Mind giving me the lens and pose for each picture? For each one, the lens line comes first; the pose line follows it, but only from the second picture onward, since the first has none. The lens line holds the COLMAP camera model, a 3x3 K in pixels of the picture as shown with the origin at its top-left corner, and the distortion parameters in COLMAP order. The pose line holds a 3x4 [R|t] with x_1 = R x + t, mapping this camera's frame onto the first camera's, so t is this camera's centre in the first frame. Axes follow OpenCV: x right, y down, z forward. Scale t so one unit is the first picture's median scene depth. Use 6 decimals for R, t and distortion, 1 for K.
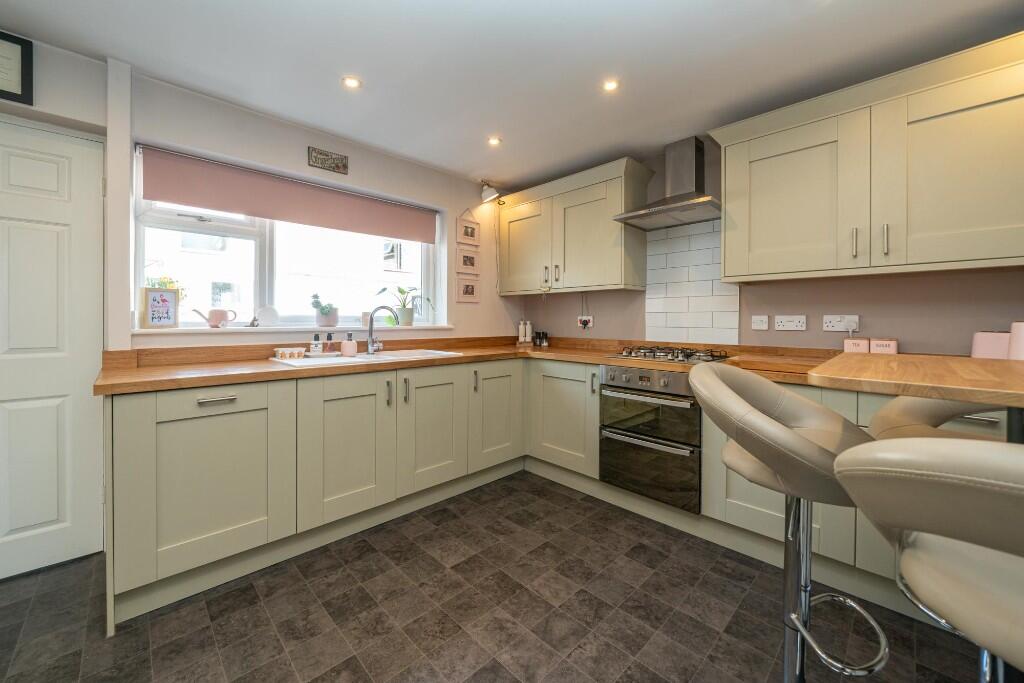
lens RADIAL K [[400.1, 0, 509.9], [0, 400.1, 318.7], [0, 0, 1]] dist [-0.008941, -0.000400]
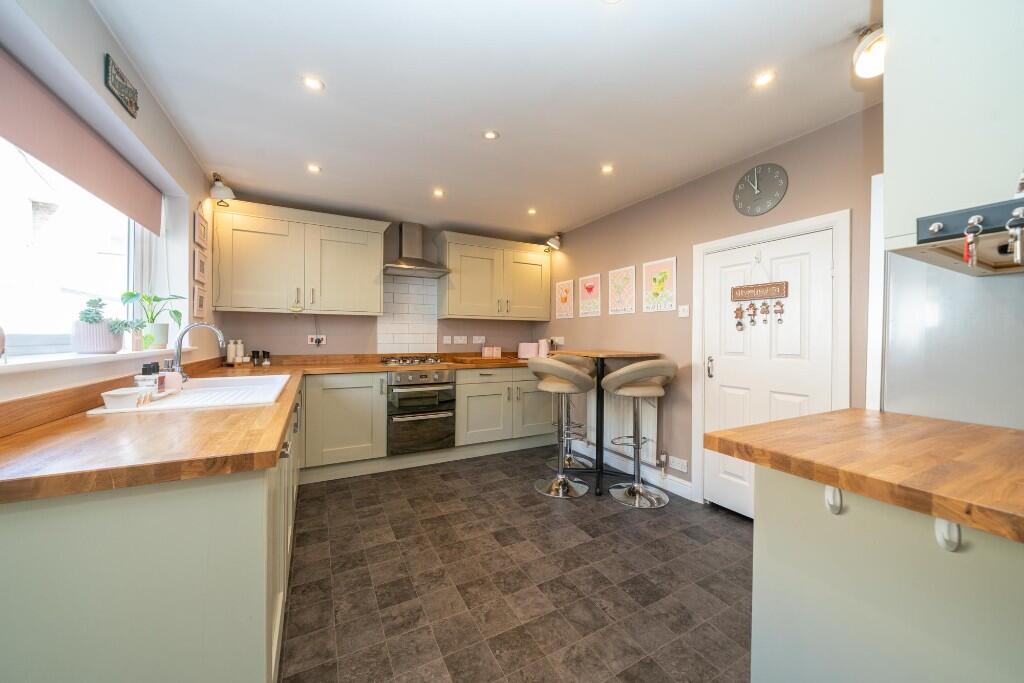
lens RADIAL K [[353.8, 0, 512.0], [0, 353.8, 341.5], [0, 0, 1]] dist [-0.033887, 0.000018]
pose [[0.264623, -0.015114, 0.964234, -0.814535], [-0.006617, 0.999825, 0.017487, -0.012445], [-0.964329, -0.011007, 0.264476, 0.274485]]
